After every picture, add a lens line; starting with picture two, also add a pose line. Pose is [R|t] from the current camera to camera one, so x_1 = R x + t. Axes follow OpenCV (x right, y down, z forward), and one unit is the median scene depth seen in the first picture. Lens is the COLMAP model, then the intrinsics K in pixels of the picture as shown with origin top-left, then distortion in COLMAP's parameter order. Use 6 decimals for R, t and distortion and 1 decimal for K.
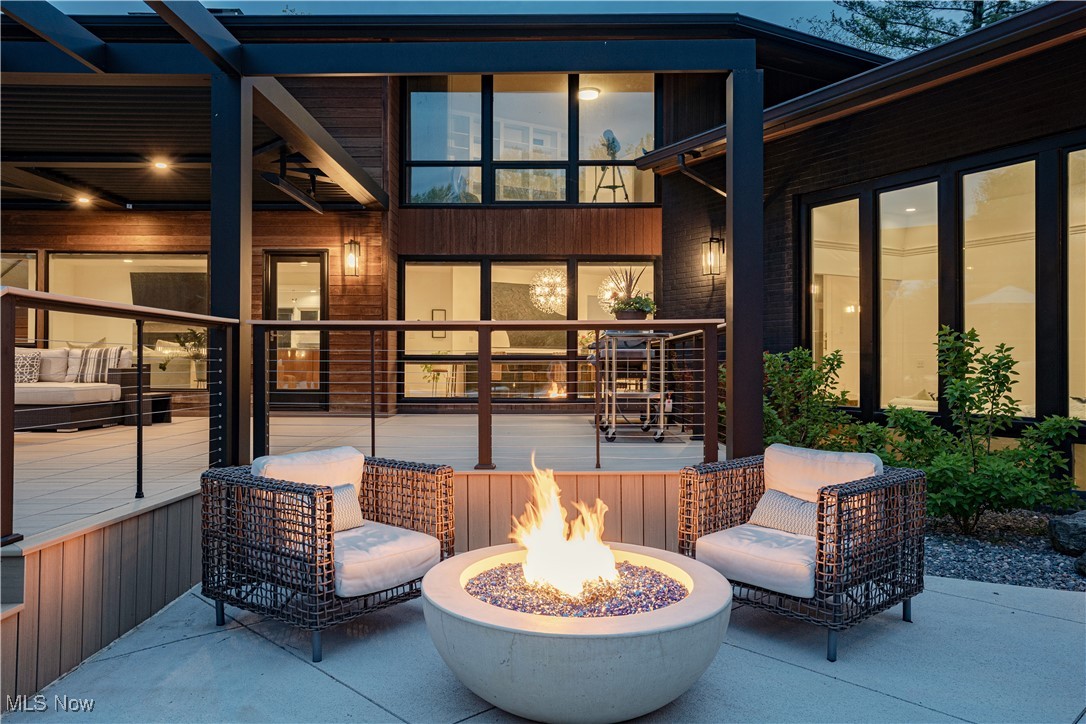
lens RADIAL K [[823.7, 0, 542.8], [0, 823.7, 357.2], [0, 0, 1]] dist [0.003238, -0.000089]
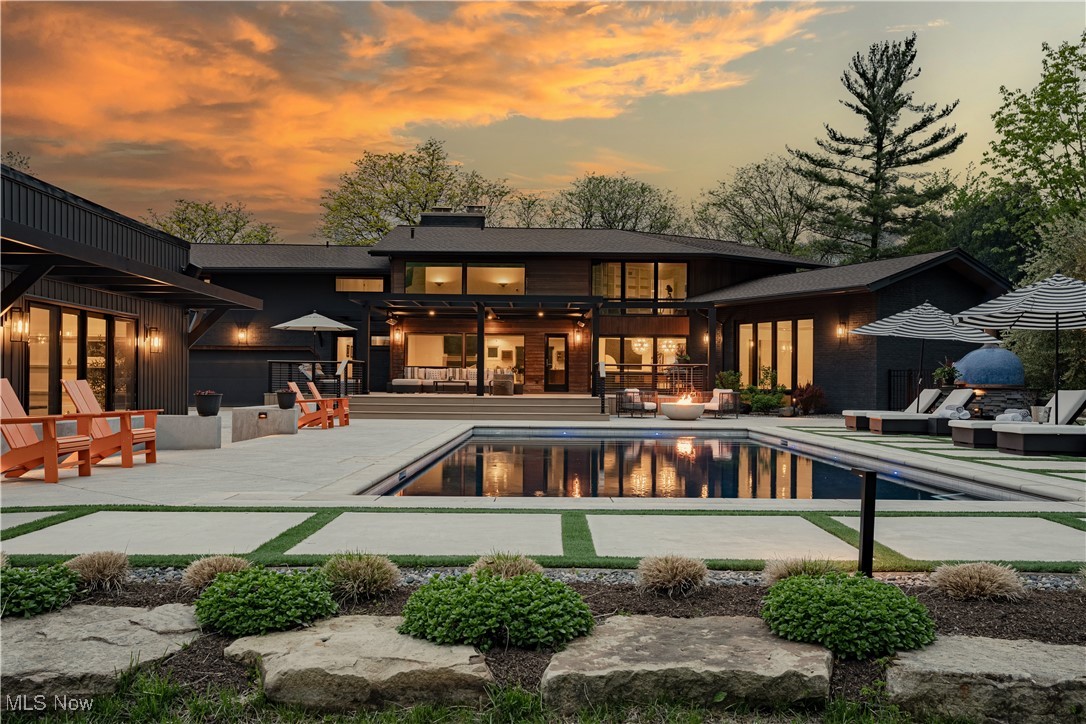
lens RADIAL K [[892.6, 0, 549.5], [0, 892.6, 373.9], [0, 0, 1]] dist [0.010471, 0.004183]
pose [[0.999964, 0.006197, 0.005878, -0.337292], [-0.006163, 0.999965, -0.005742, 0.021786], [-0.005914, 0.005706, 0.999966, -1.961895]]
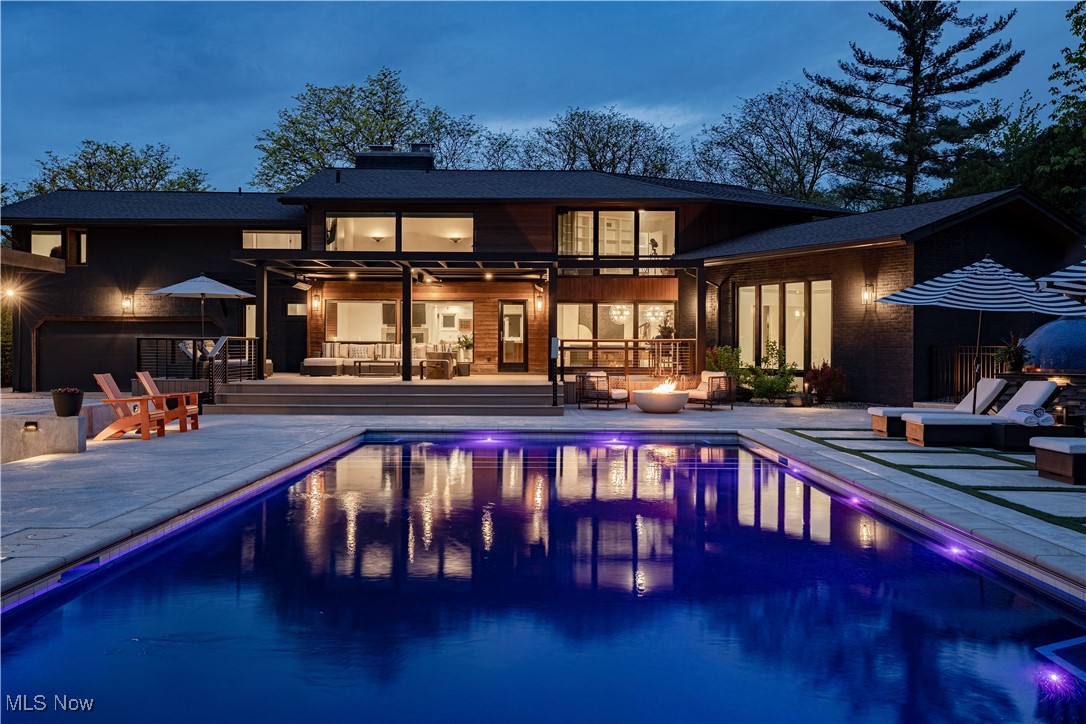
lens RADIAL K [[977.9, 0, 538.5], [0, 977.9, 357.6], [0, 0, 1]] dist [0.049044, -0.003848]
pose [[0.999992, 0.000404, -0.003955, -0.218423], [-0.000351, 0.999911, 0.013318, -0.009028], [0.003960, -0.013317, 0.999903, -1.622072]]
